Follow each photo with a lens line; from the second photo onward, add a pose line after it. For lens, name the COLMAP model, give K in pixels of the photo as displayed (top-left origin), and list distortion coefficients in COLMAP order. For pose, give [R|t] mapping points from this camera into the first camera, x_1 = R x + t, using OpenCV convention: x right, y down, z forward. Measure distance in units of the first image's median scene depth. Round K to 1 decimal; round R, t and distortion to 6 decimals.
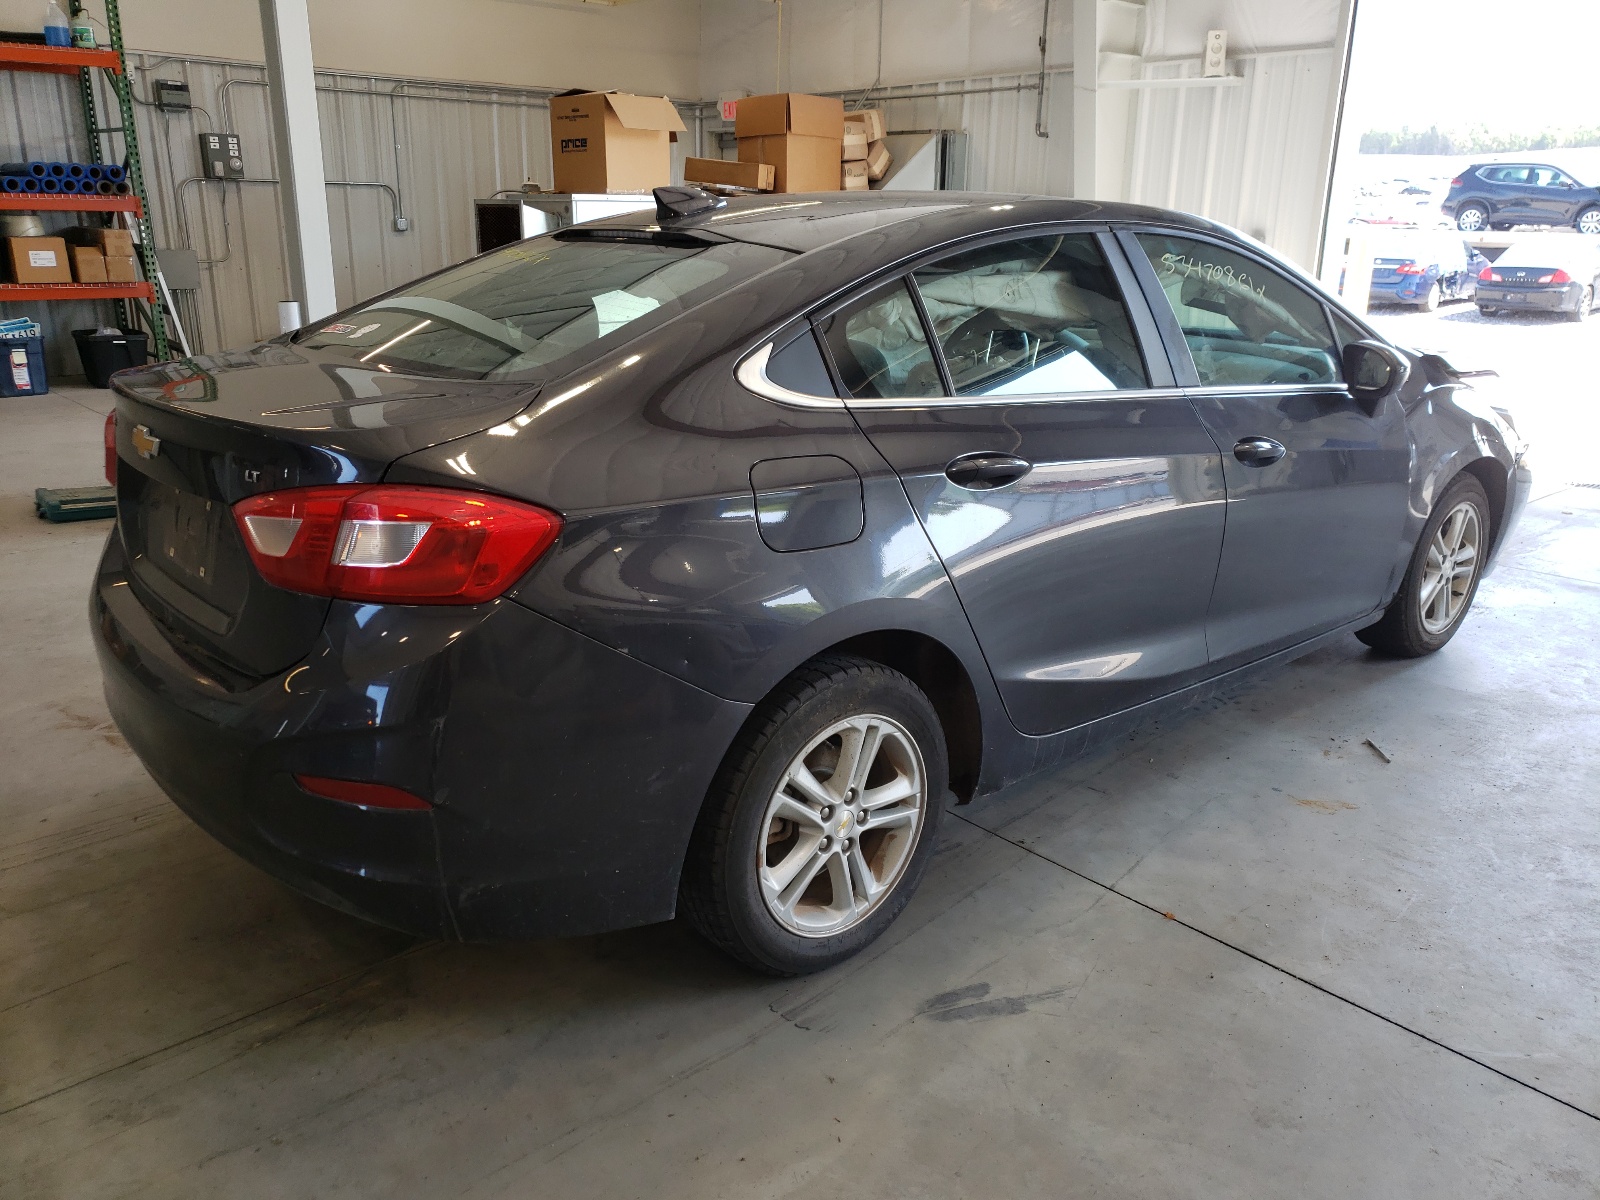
lens RADIAL K [[1248.8, 0, 800.0], [0, 1248.8, 600.0], [0, 0, 1]] dist [0.034237, -0.055082]
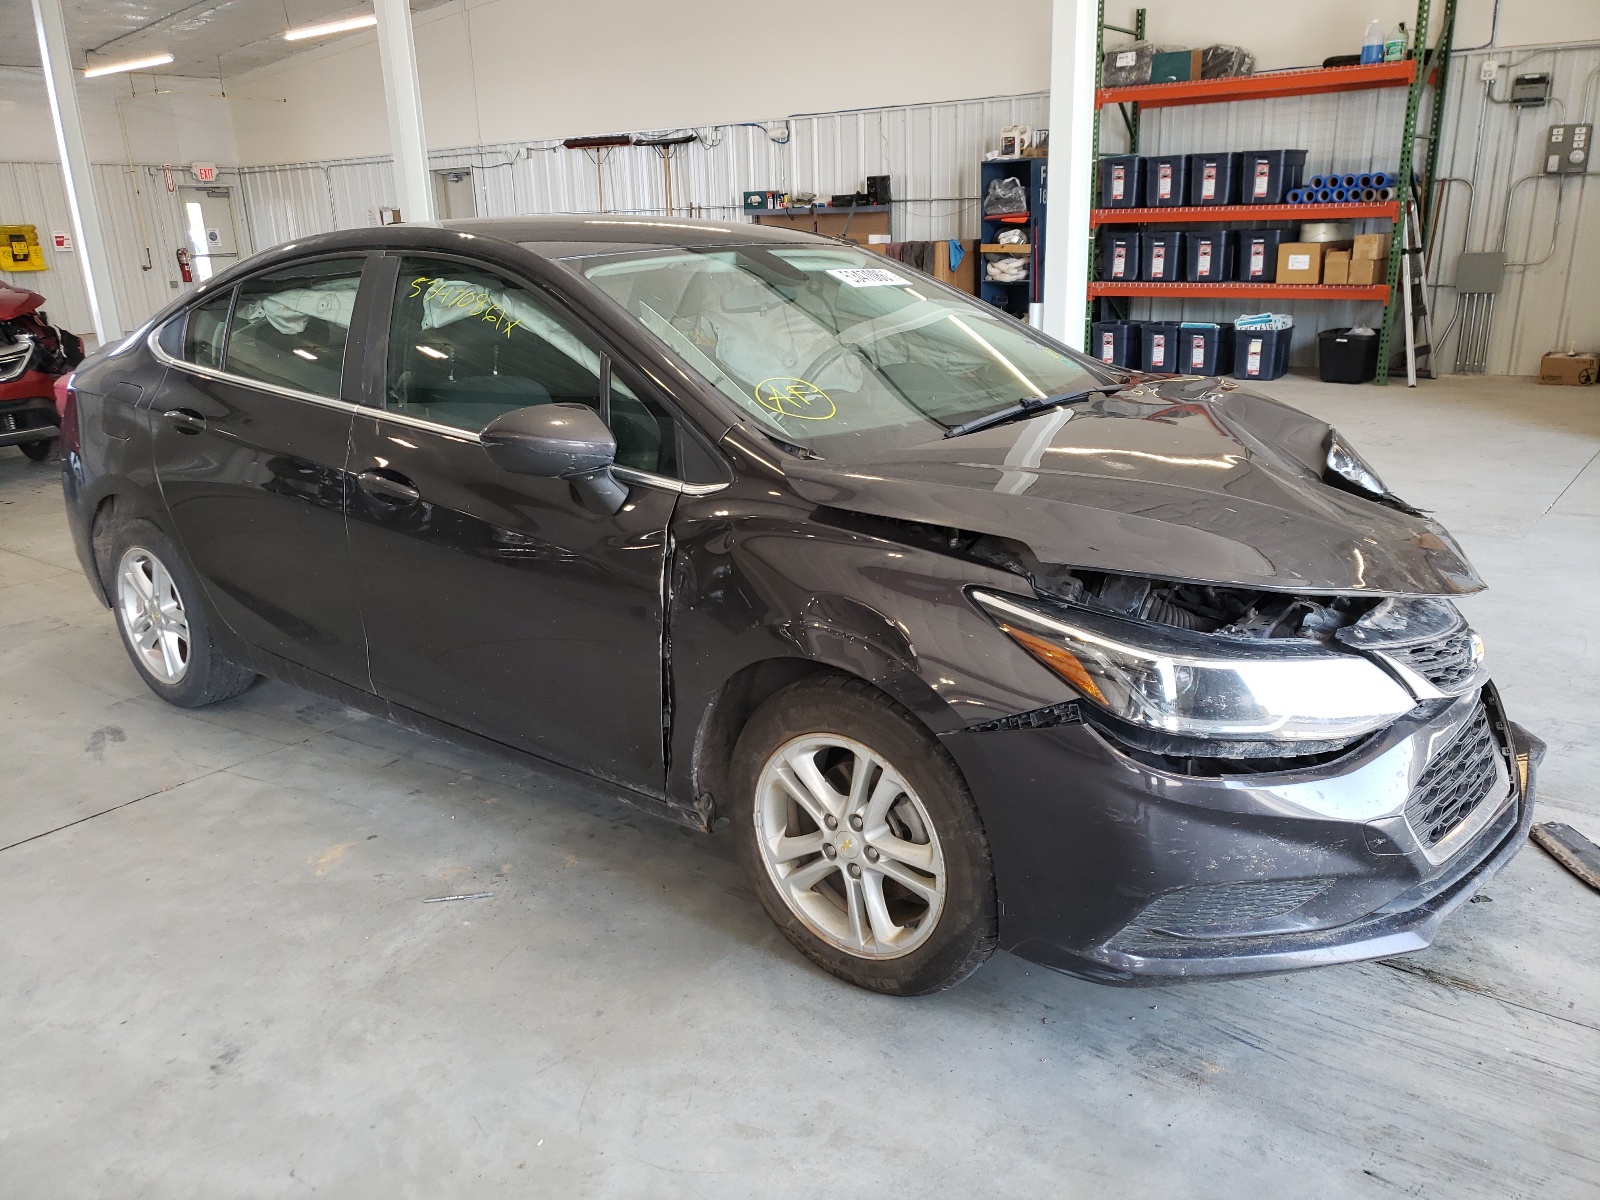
lens RADIAL K [[1210.4, 0, 800.0], [0, 1210.4, 600.0], [0, 0, 1]] dist [0.046374, -0.000335]
pose [[0.285371, 0.260995, -0.922196, 0.371972], [-0.253957, 0.948405, 0.189826, -0.076758], [0.924159, 0.180027, 0.336928, 0.260740]]
